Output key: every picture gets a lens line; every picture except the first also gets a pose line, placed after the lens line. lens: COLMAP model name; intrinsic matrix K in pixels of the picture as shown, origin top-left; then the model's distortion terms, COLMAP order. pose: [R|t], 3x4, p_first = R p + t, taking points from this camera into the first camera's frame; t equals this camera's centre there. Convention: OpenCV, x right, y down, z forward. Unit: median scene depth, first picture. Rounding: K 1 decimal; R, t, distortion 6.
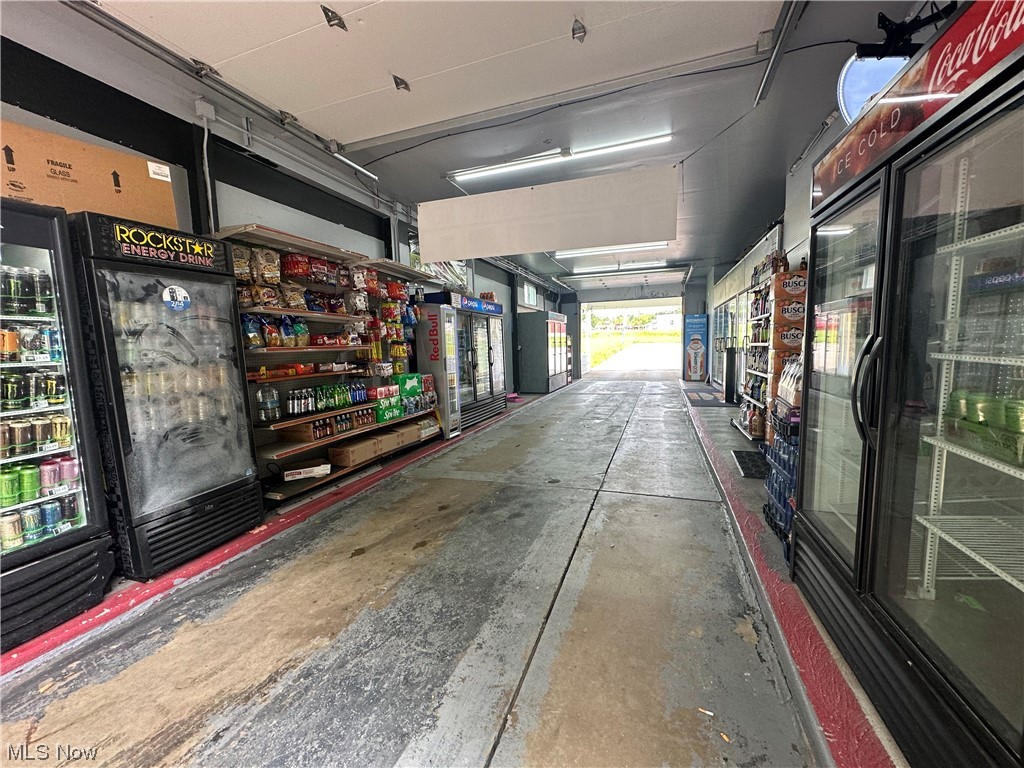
lens RADIAL K [[403.1, 0, 512.0], [0, 403.1, 384.0], [0, 0, 1]] dist [0.000215, 0.000079]
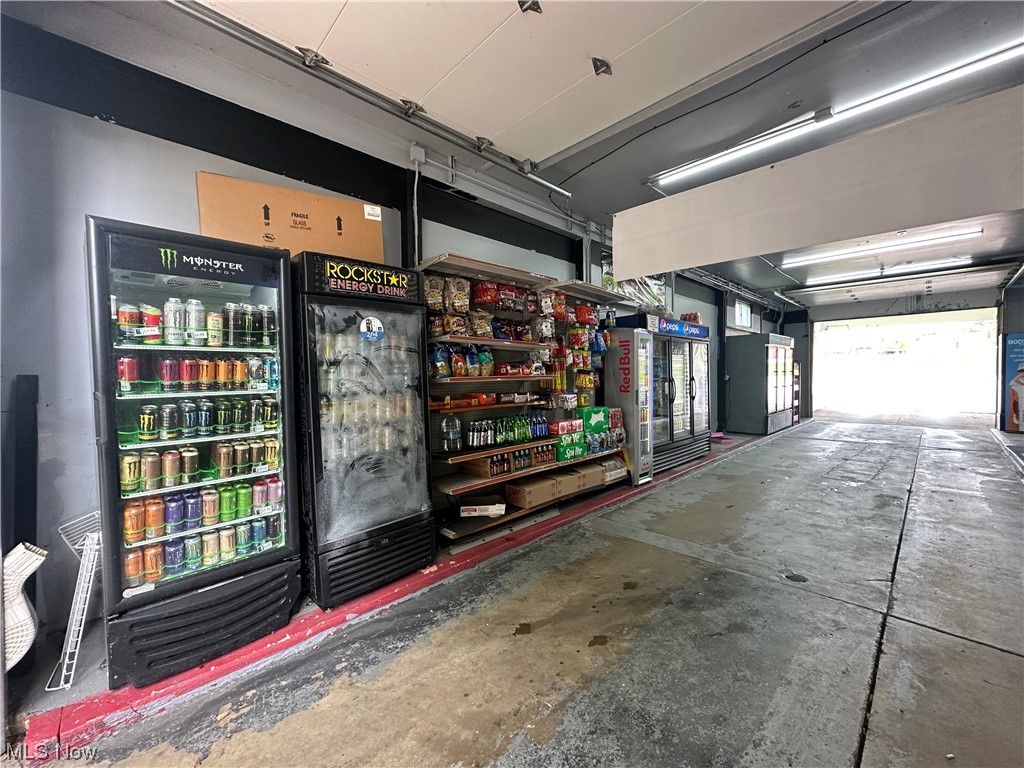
lens RADIAL K [[403.1, 0, 512.0], [0, 403.1, 384.0], [0, 0, 1]] dist [0.000215, 0.000079]
pose [[0.897779, 0.028975, -0.439492, -0.044569], [-0.056693, 0.997135, -0.050072, -0.030240], [0.436782, 0.069869, 0.896850, 0.175026]]
